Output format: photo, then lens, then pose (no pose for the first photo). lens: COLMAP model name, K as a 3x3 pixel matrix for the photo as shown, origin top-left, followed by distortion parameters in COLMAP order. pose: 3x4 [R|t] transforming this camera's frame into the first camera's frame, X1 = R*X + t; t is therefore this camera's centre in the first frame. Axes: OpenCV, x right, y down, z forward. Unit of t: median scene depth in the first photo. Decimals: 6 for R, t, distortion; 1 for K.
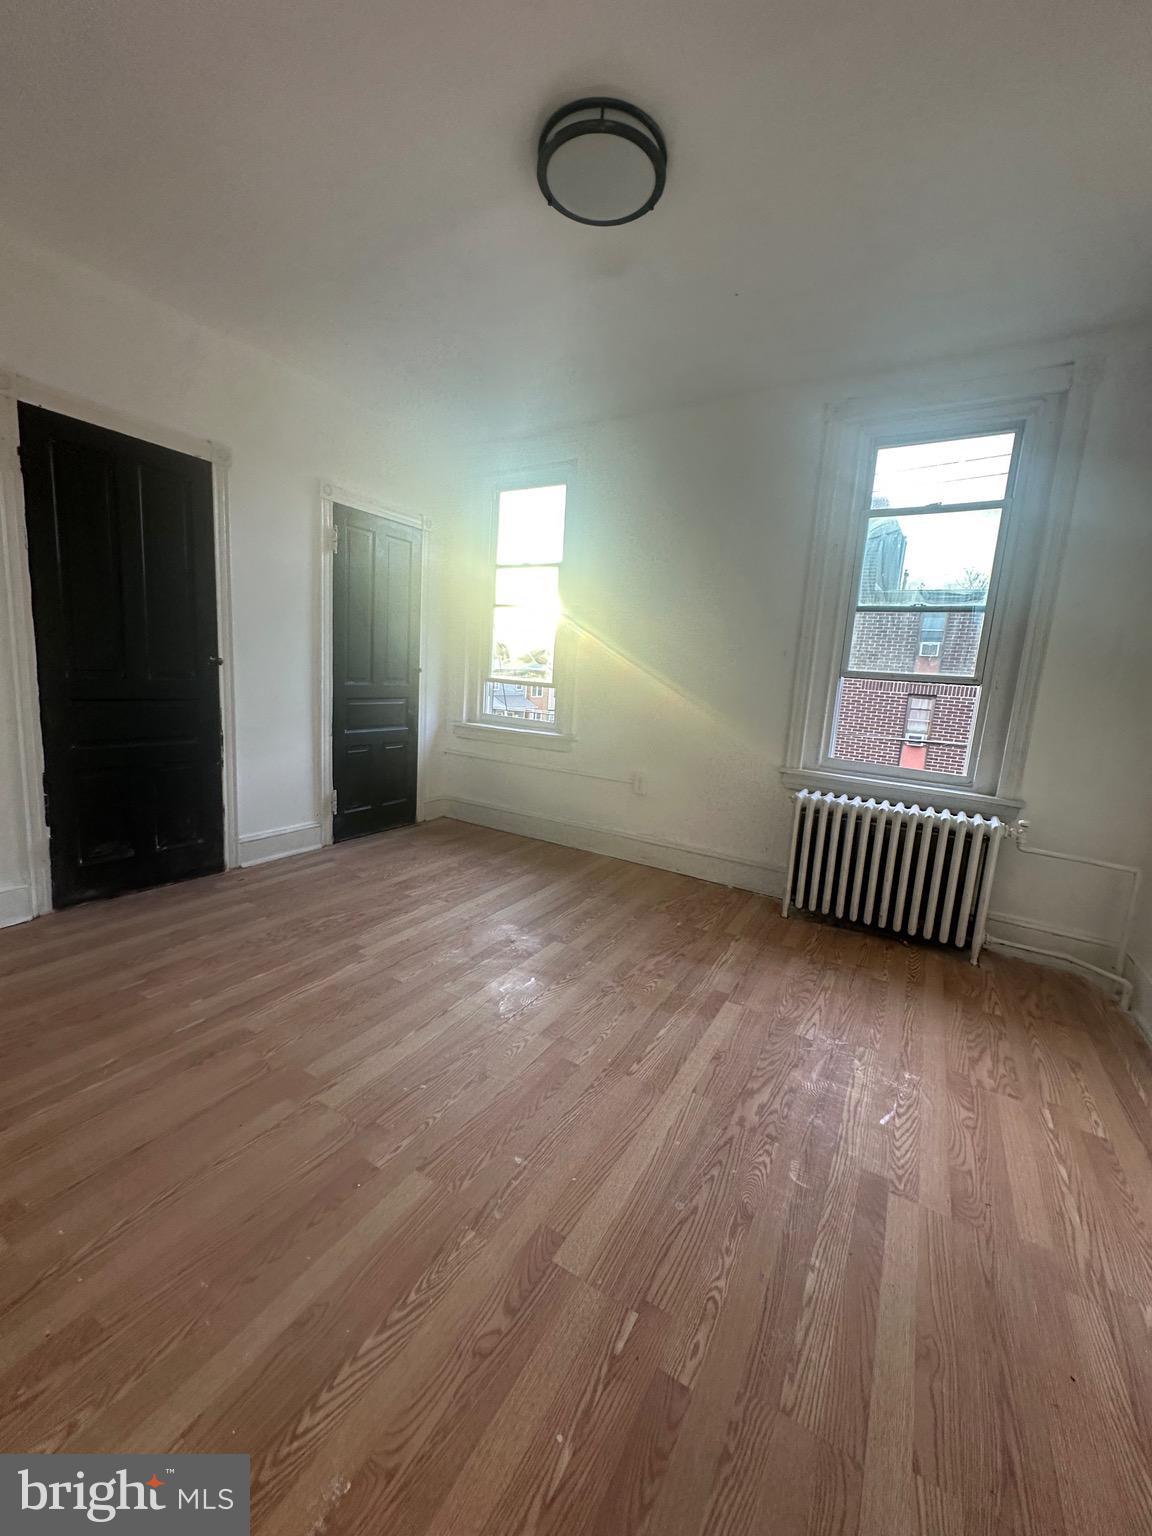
lens RADIAL K [[611.4, 0, 577.4], [0, 611.4, 762.7], [0, 0, 1]] dist [-0.000858, 0.000165]
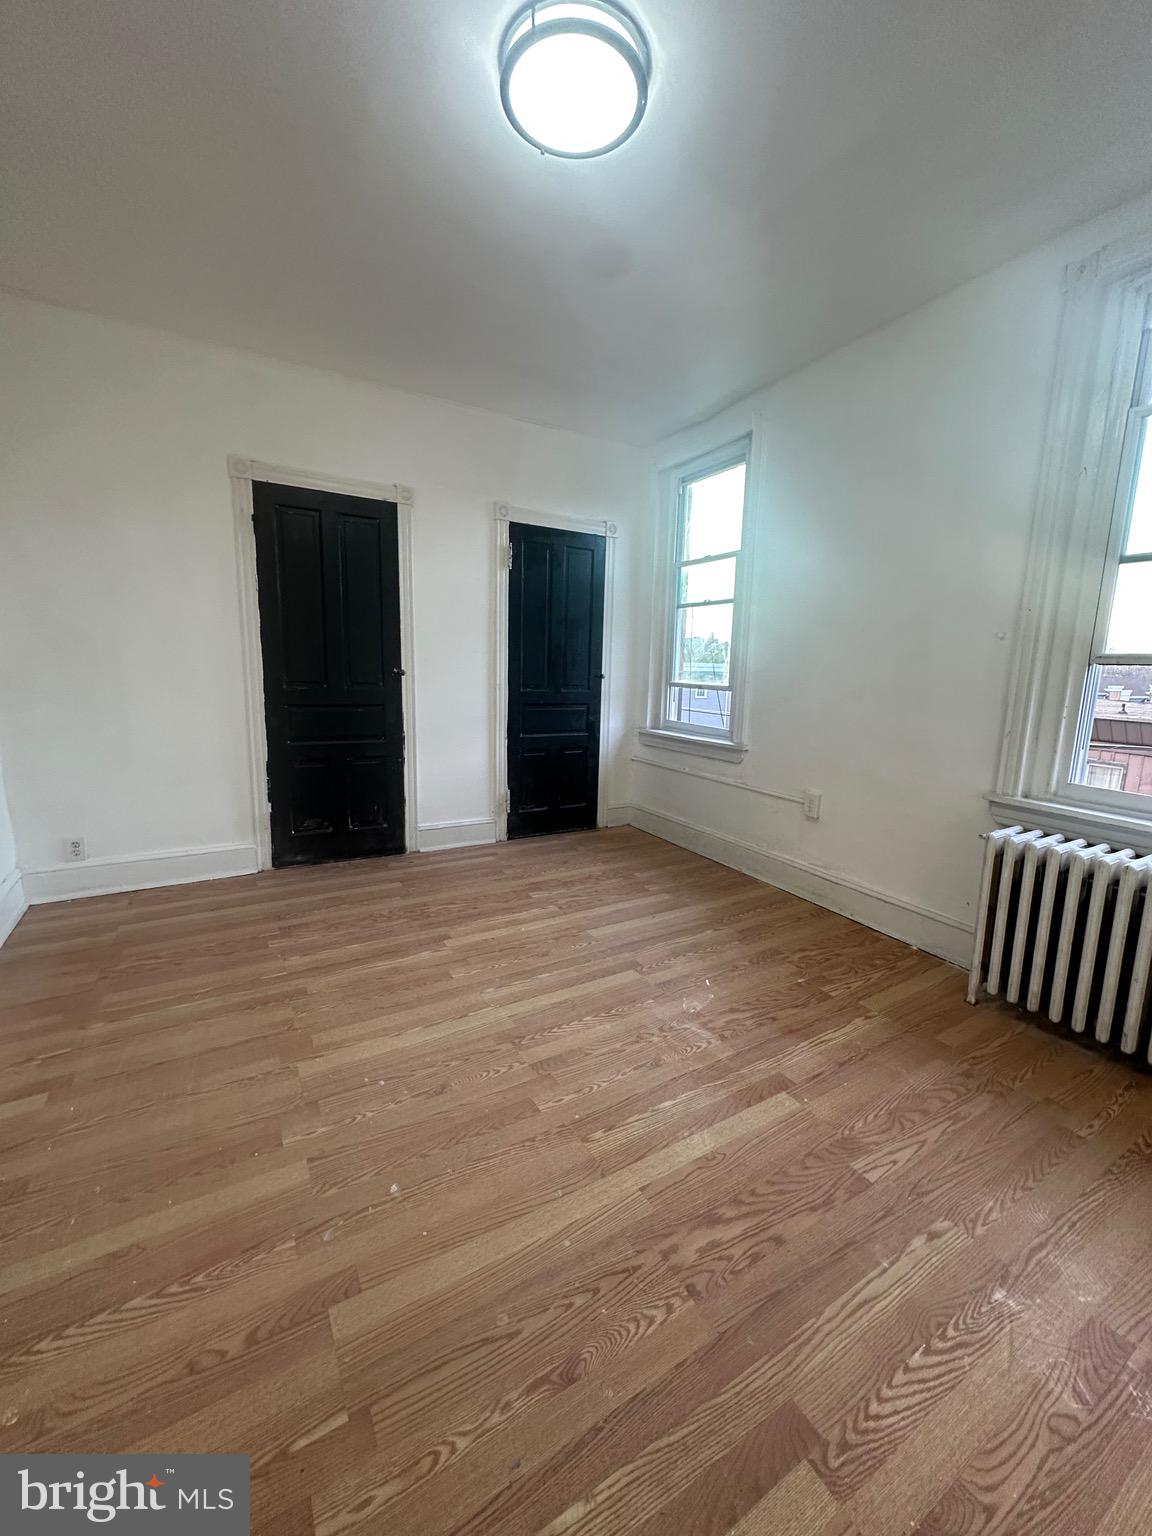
lens RADIAL K [[611.4, 0, 577.4], [0, 611.4, 762.7], [0, 0, 1]] dist [-0.000858, 0.000165]
pose [[0.873074, 0.036563, -0.486215, 0.321014], [-0.045850, 0.998922, -0.007213, -0.000862], [0.485428, 0.028590, 0.873809, 0.171401]]
